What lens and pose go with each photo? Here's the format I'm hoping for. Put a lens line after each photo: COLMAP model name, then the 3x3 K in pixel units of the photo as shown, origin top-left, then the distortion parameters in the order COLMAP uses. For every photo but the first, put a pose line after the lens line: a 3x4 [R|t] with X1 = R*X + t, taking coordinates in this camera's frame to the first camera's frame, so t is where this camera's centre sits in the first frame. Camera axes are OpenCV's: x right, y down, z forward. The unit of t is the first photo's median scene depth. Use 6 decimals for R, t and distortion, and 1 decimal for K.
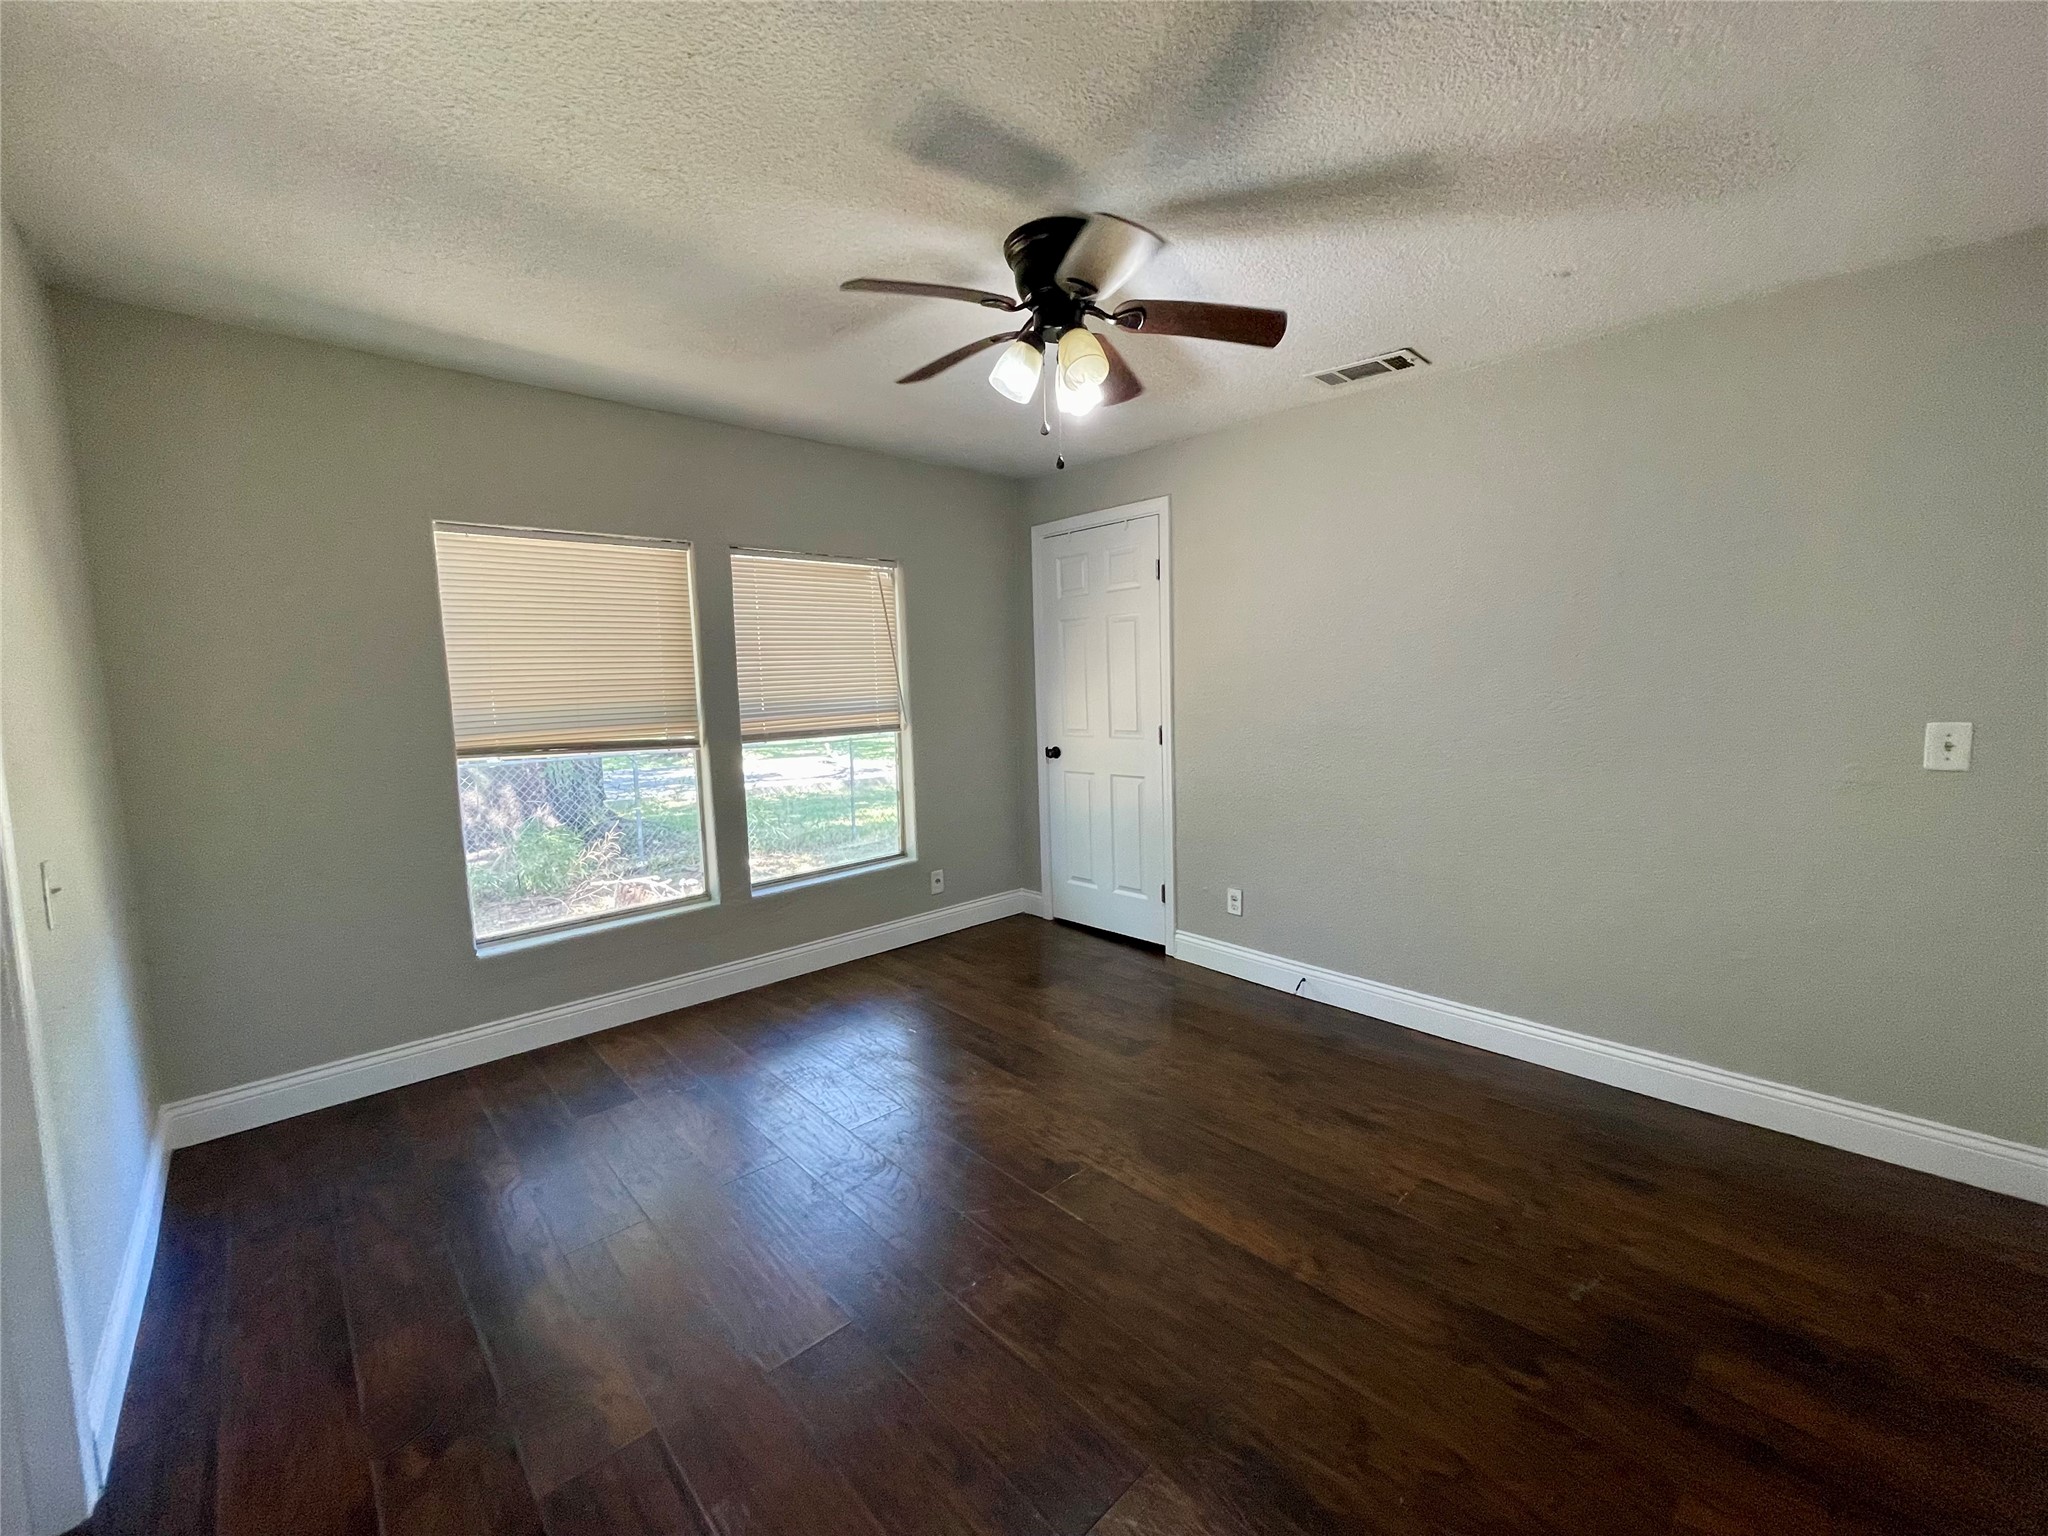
lens RADIAL K [[829.6, 0, 1019.3], [0, 829.6, 774.0], [0, 0, 1]] dist [0.000651, -0.000195]
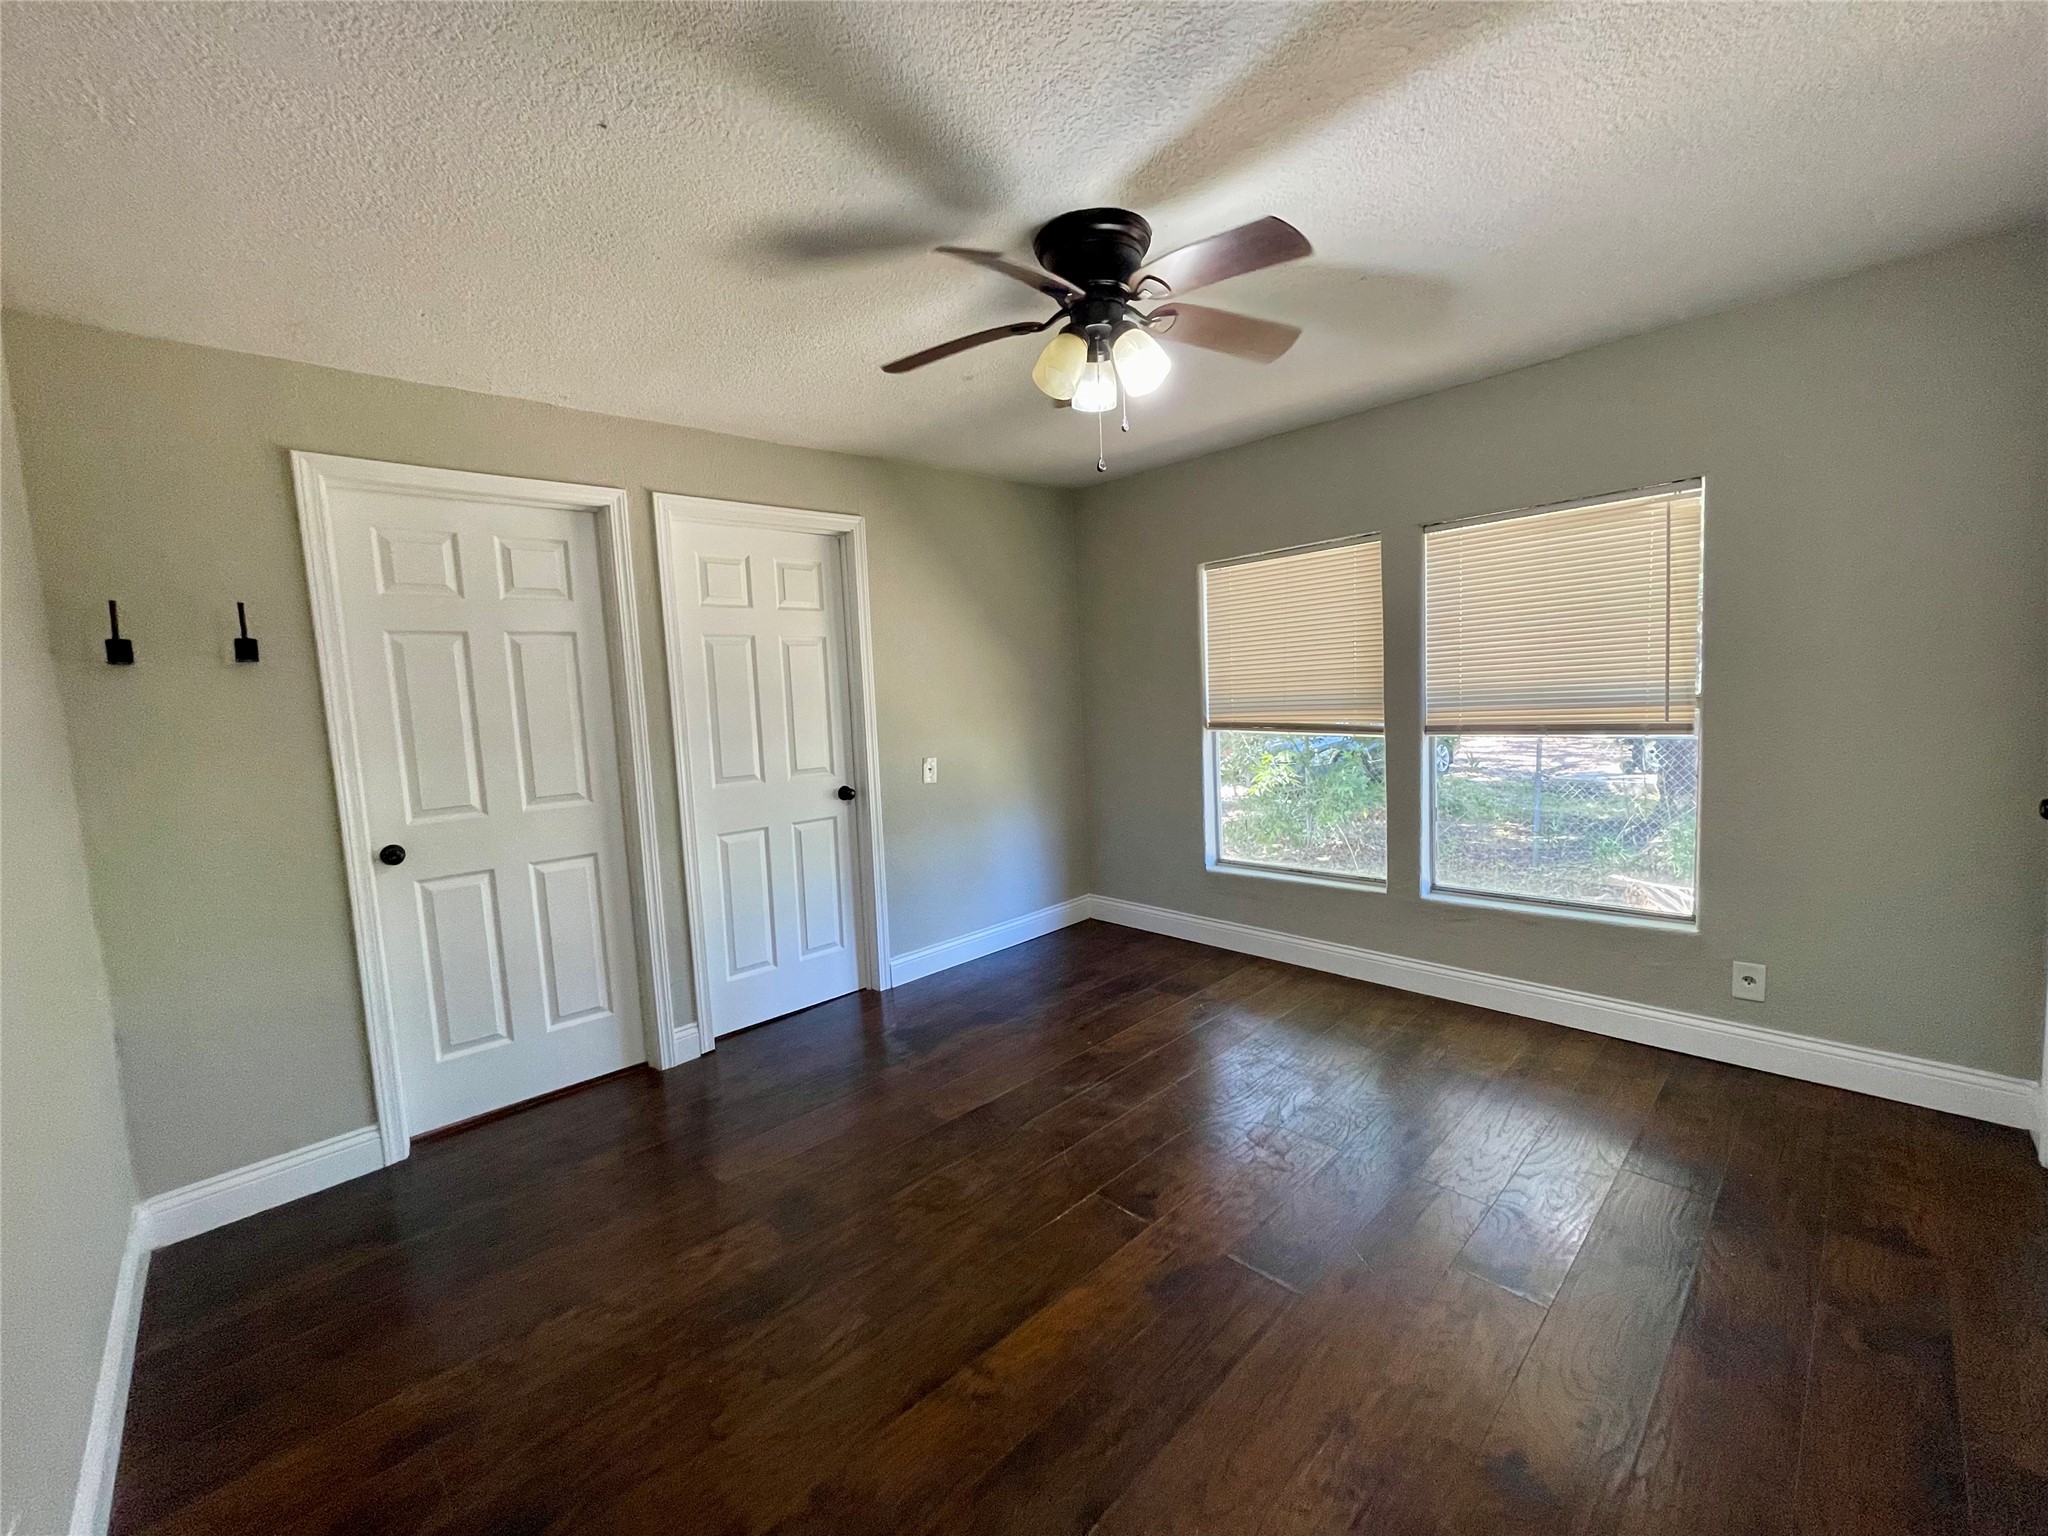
lens RADIAL K [[829.6, 0, 1019.3], [0, 829.6, 774.0], [0, 0, 1]] dist [0.000651, -0.000195]
pose [[0.013657, 0.125086, -0.992052, 0.644253], [-0.067358, 0.990006, 0.123900, -0.084029], [0.997635, 0.065131, 0.021946, 0.559925]]
